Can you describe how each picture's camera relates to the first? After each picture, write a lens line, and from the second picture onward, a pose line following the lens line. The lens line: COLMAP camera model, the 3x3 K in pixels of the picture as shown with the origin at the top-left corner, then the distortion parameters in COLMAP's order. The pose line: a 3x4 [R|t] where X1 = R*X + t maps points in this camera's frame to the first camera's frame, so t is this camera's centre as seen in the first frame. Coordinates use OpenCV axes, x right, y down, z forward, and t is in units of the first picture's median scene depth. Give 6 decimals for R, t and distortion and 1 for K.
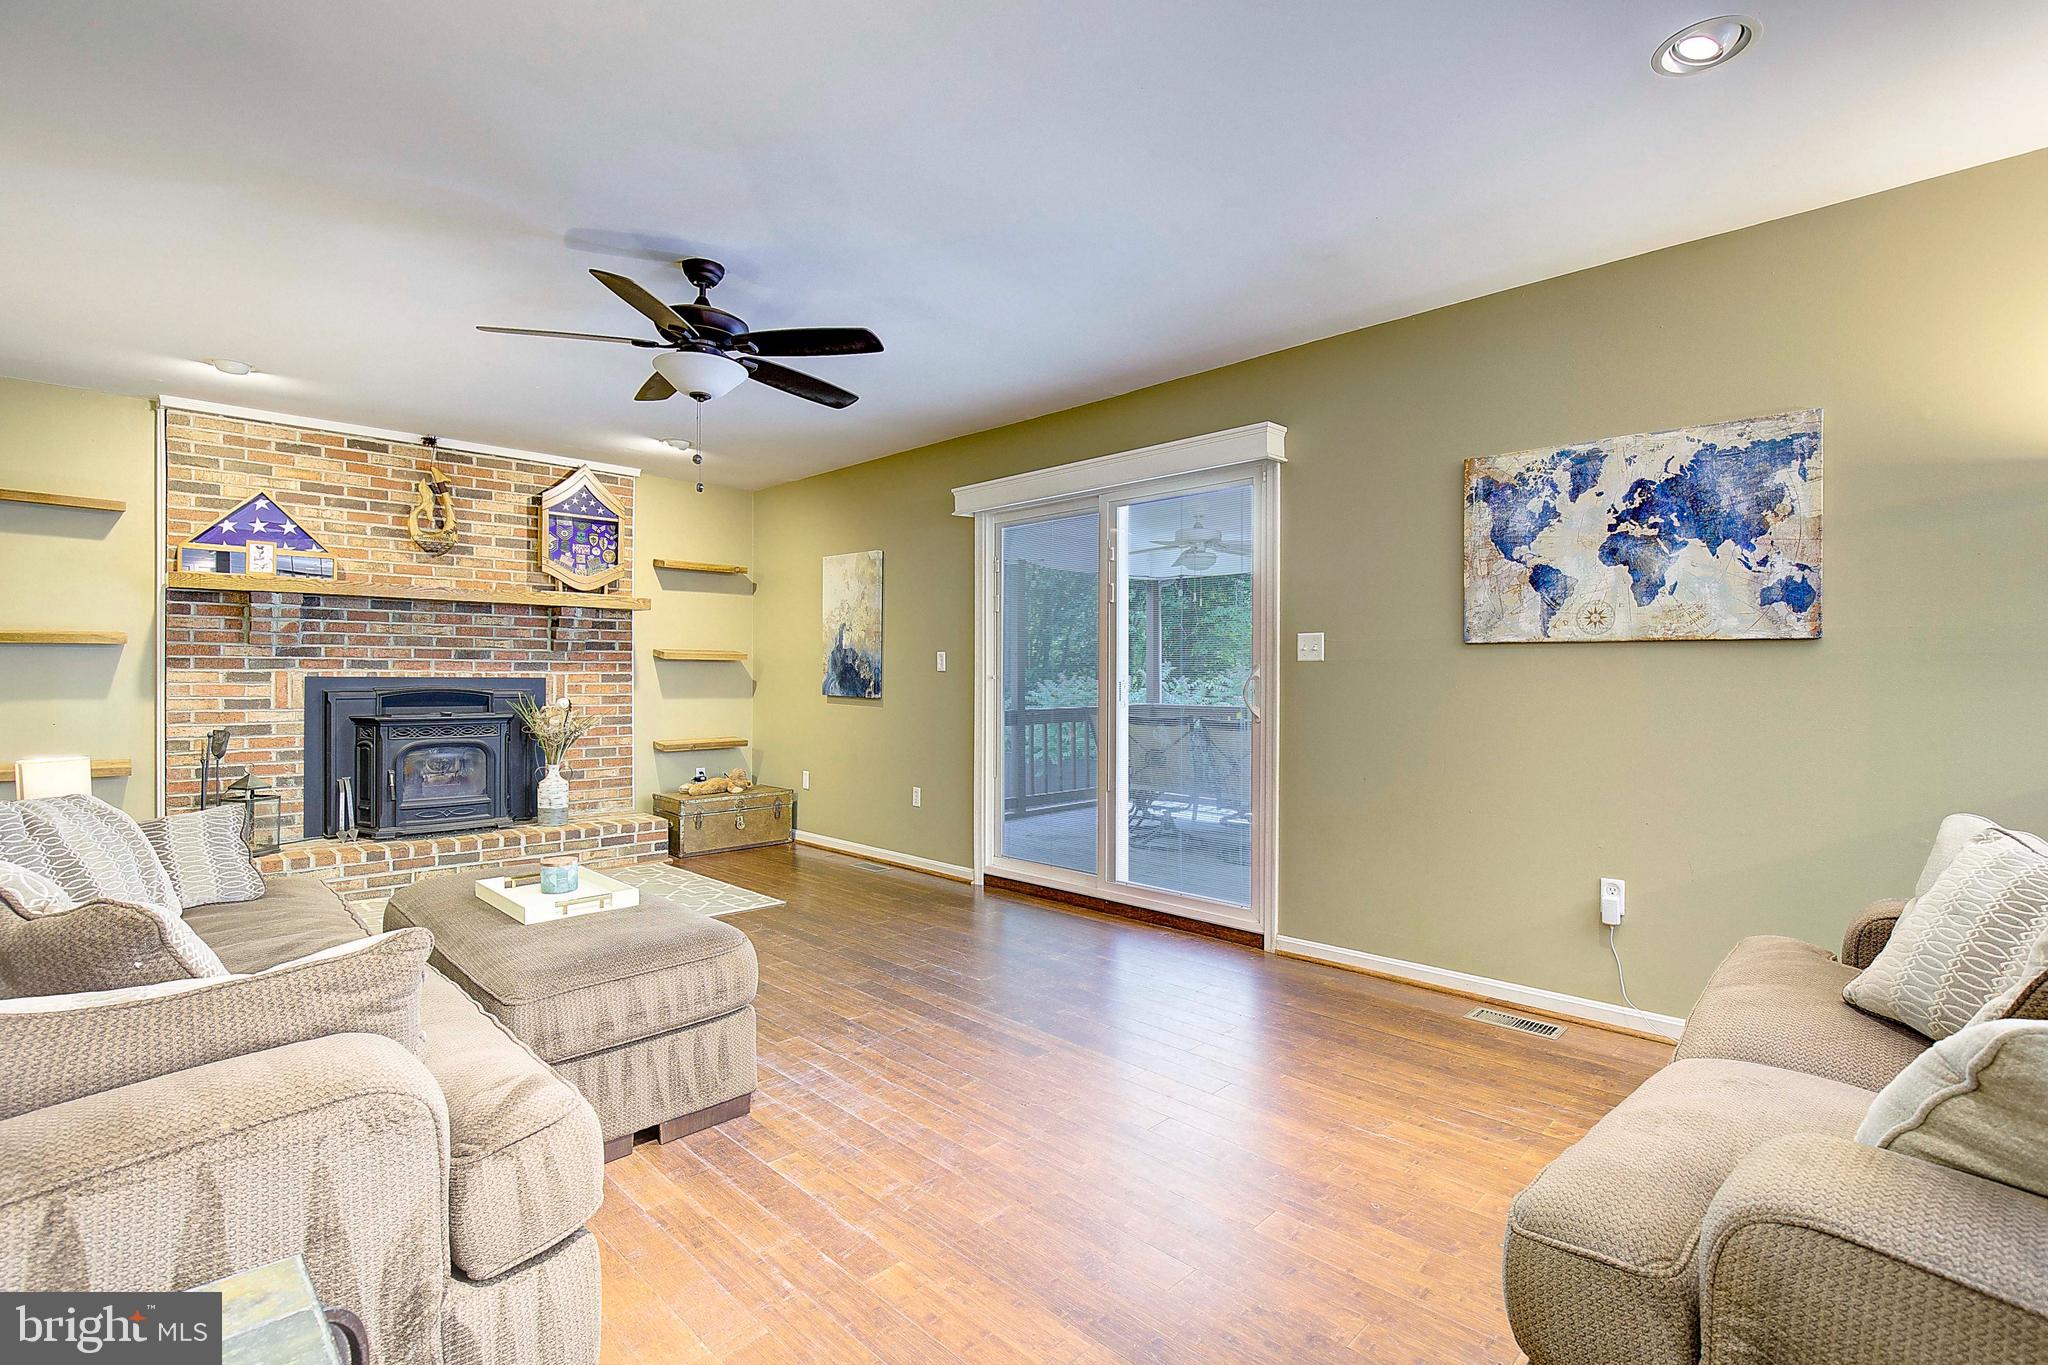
lens RADIAL K [[947.2, 0, 1023.3], [0, 947.2, 679.1], [0, 0, 1]] dist [-0.021442, 0.002218]
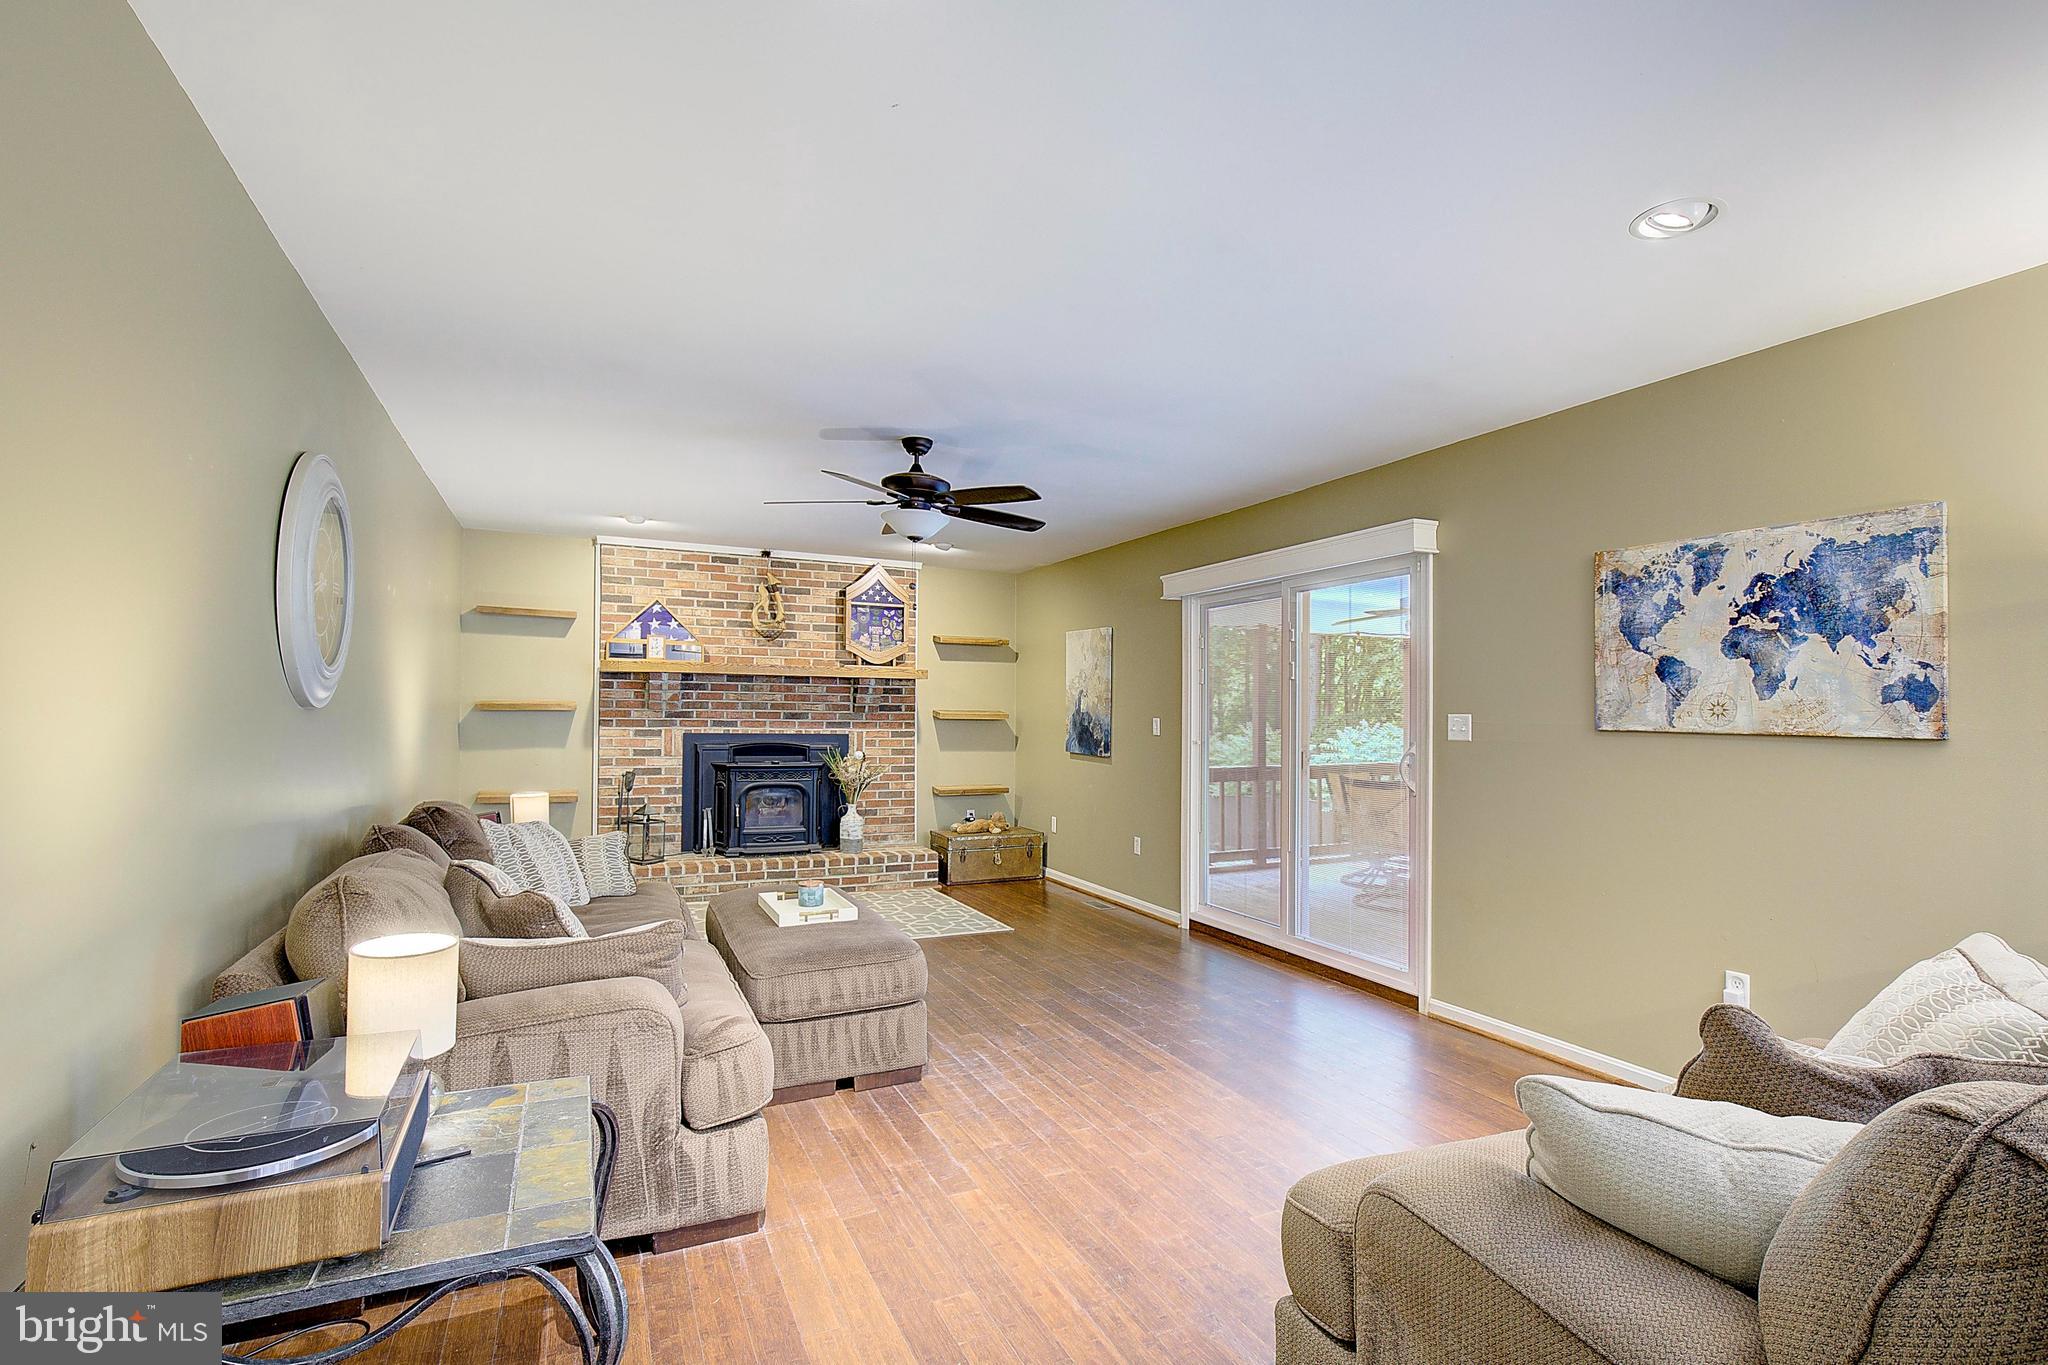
lens RADIAL K [[947.2, 0, 1026.9], [0, 947.2, 694.4], [0, 0, 1]] dist [-0.021442, 0.002218]
pose [[0.942884, 0.002246, -0.333113, 0.223518], [-0.010142, 0.999707, -0.021966, -0.047818], [0.332966, 0.024090, 0.942631, -0.175955]]
